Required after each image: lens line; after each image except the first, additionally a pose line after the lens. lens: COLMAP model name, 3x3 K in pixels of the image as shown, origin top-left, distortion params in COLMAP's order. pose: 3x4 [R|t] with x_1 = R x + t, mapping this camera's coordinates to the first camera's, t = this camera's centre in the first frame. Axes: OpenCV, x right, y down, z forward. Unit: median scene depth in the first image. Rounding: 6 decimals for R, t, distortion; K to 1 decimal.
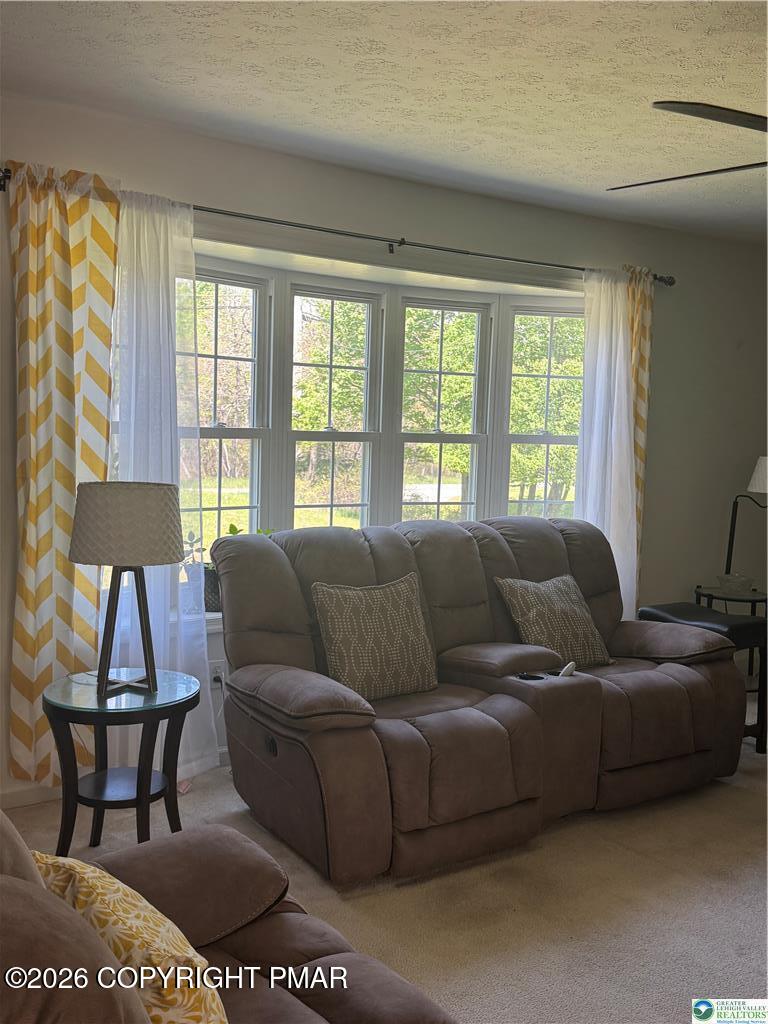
lens RADIAL K [[1003.4, 0, 389.1], [0, 1003.4, 512.7], [0, 0, 1]] dist [0.236073, -0.531950]
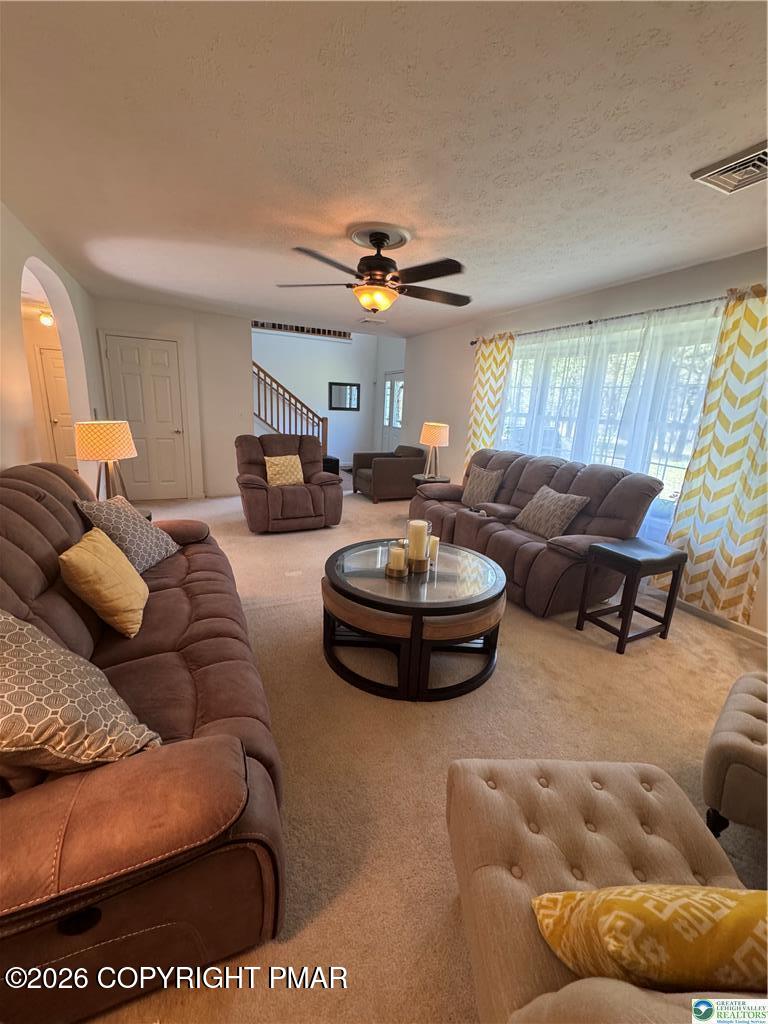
lens RADIAL K [[410.6, 0, 383.5], [0, 410.6, 511.1], [0, 0, 1]] dist [-0.002564, 0.000021]
pose [[-0.156063, 0.216362, -0.963759, 1.088802], [-0.143377, 0.960419, 0.238829, -0.041287], [0.977286, 0.175453, -0.118865, 0.835693]]
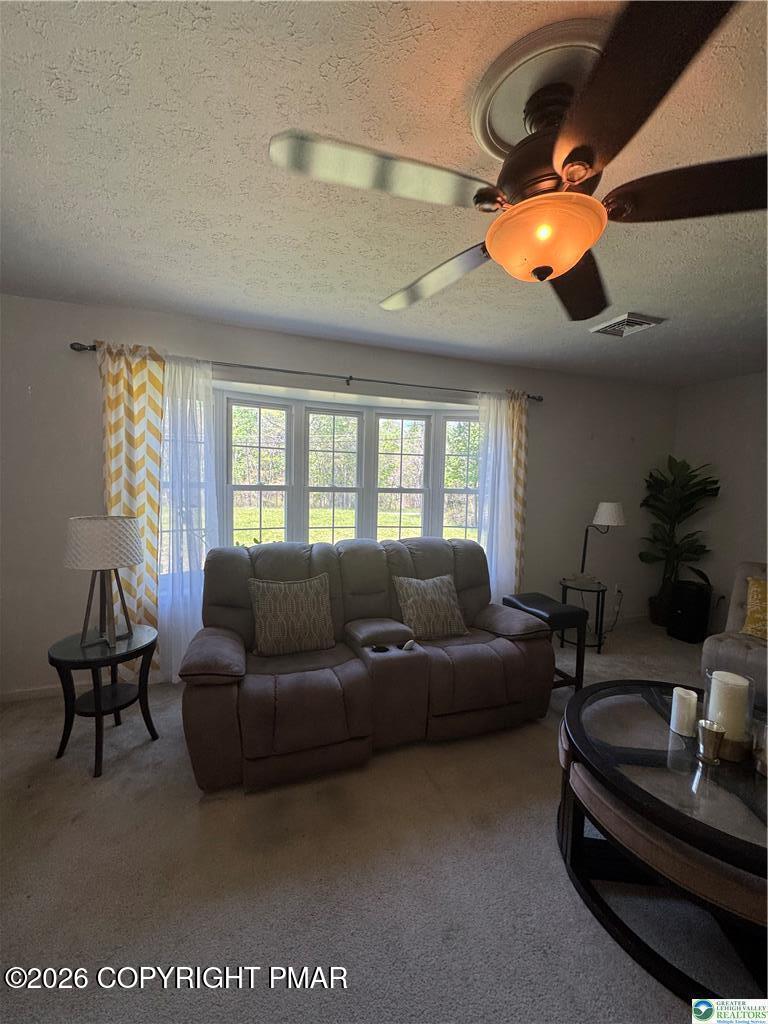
lens RADIAL K [[410.6, 0, 383.5], [0, 410.6, 511.1], [0, 0, 1]] dist [-0.002564, 0.000021]
pose [[0.963331, 0.011382, -0.268073, 0.301122], [-0.018629, 0.999526, -0.024506, -0.026654], [0.267667, 0.028601, 0.963087, 0.405165]]
